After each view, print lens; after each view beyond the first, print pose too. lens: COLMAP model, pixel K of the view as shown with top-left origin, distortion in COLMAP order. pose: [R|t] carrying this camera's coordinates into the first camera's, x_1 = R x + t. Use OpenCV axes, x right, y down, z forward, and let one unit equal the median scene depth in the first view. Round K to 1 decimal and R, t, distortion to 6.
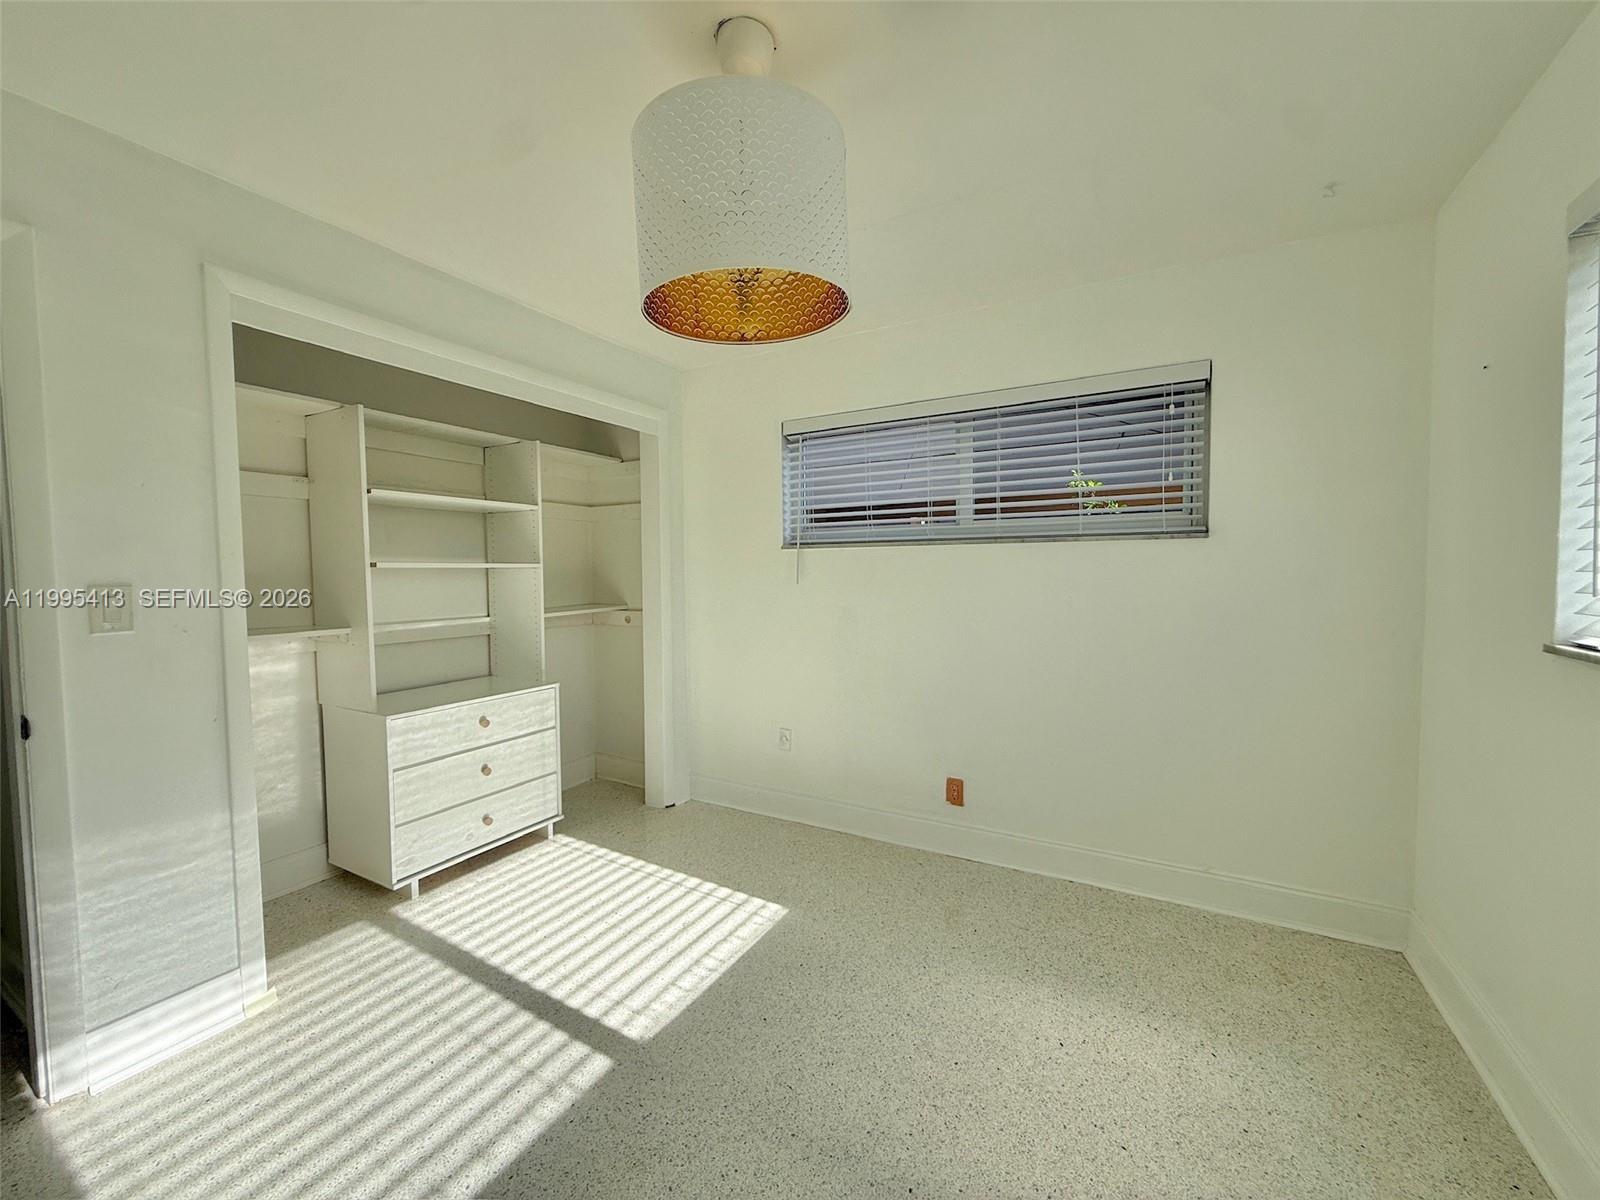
lens RADIAL K [[638.0, 0, 796.9], [0, 638.0, 598.2], [0, 0, 1]] dist [0.000714, 0.000057]
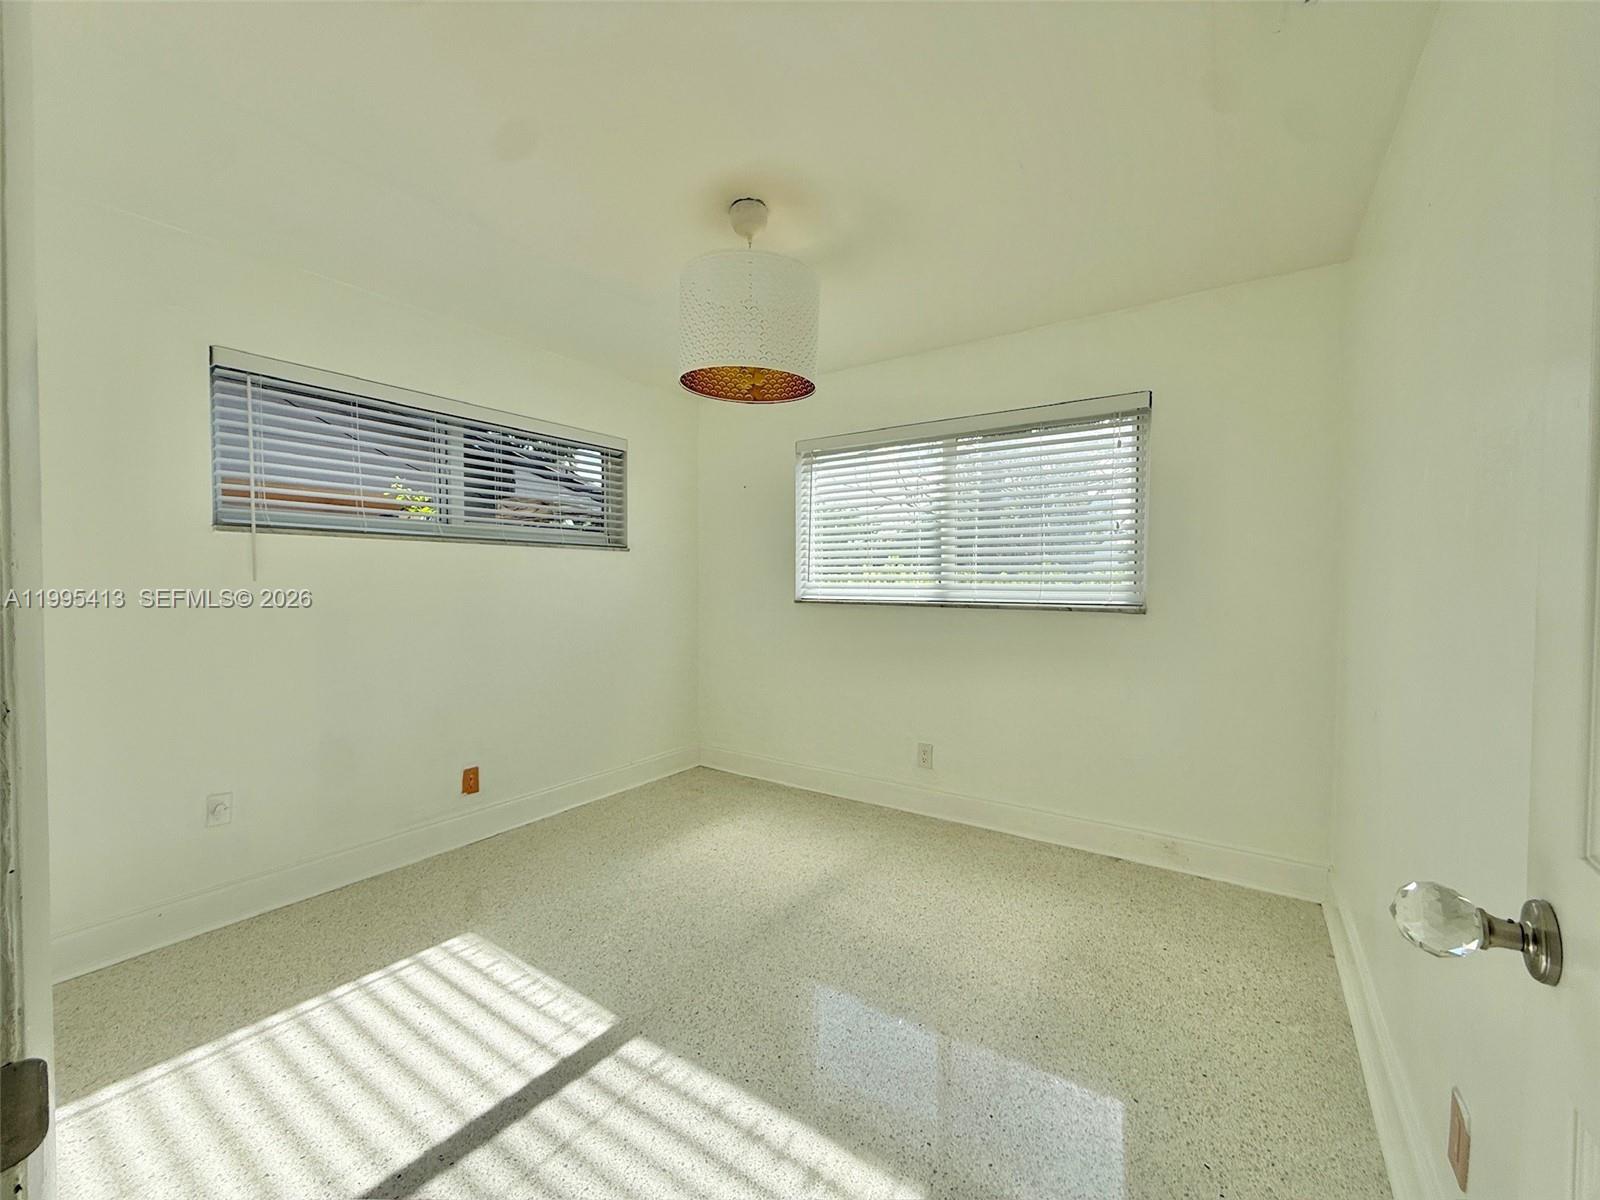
lens RADIAL K [[638.0, 0, 796.9], [0, 638.0, 598.2], [0, 0, 1]] dist [0.000714, 0.000057]
pose [[0.092783, -0.018155, 0.995521, -0.922972], [0.041073, 0.999052, 0.014391, 0.016153], [-0.994839, 0.039554, 0.093441, 0.453661]]
